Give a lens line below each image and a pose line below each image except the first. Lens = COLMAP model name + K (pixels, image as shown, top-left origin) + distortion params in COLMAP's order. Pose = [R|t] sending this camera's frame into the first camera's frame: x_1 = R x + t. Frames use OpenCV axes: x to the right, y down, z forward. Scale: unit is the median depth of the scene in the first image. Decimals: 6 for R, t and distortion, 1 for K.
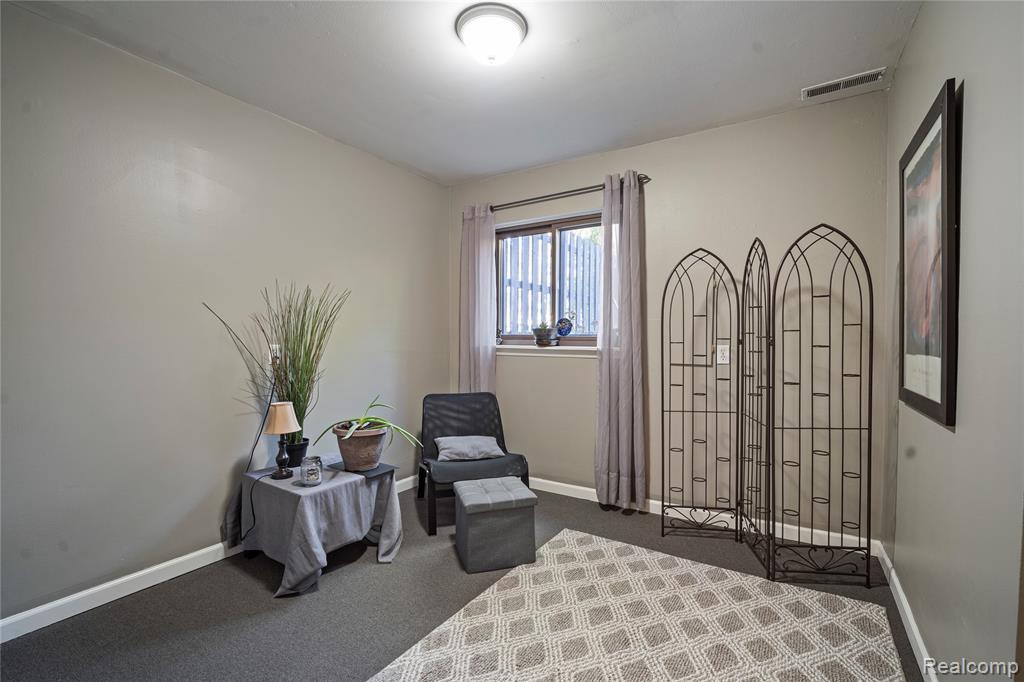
lens RADIAL K [[449.8, 0, 509.8], [0, 449.8, 338.8], [0, 0, 1]] dist [-0.008135, 0.000420]
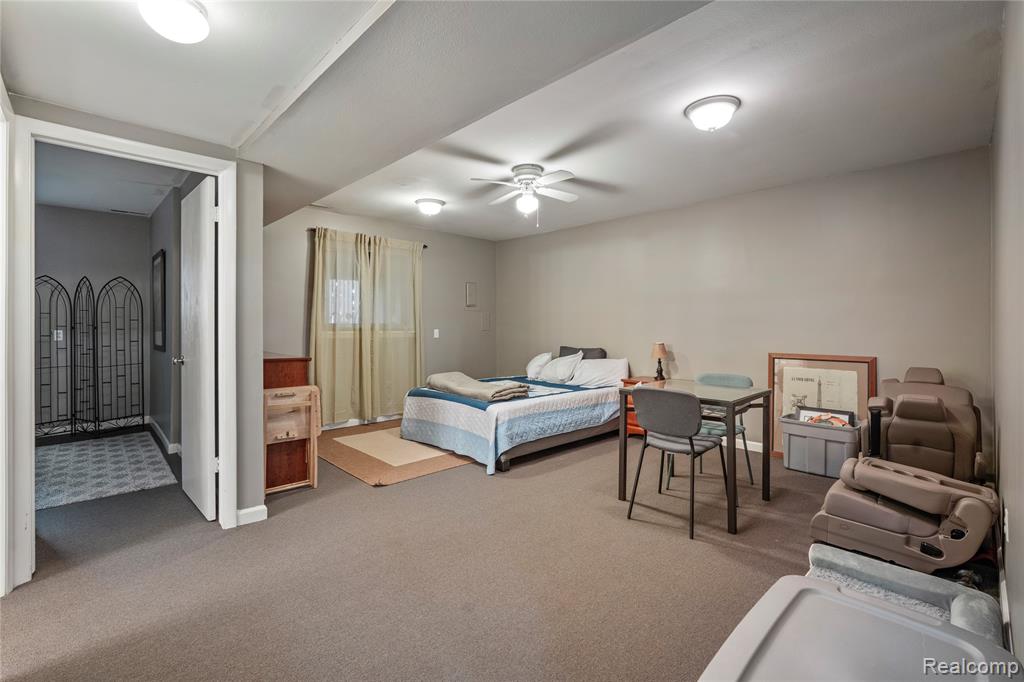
lens RADIAL K [[449.8, 0, 510.4], [0, 449.8, 336.5], [0, 0, 1]] dist [-0.008135, 0.000420]
pose [[0.227732, -0.013519, 0.973630, -1.022552], [0.008006, 0.999896, 0.012011, 0.040049], [-0.973691, 0.005059, 0.227816, -1.389928]]
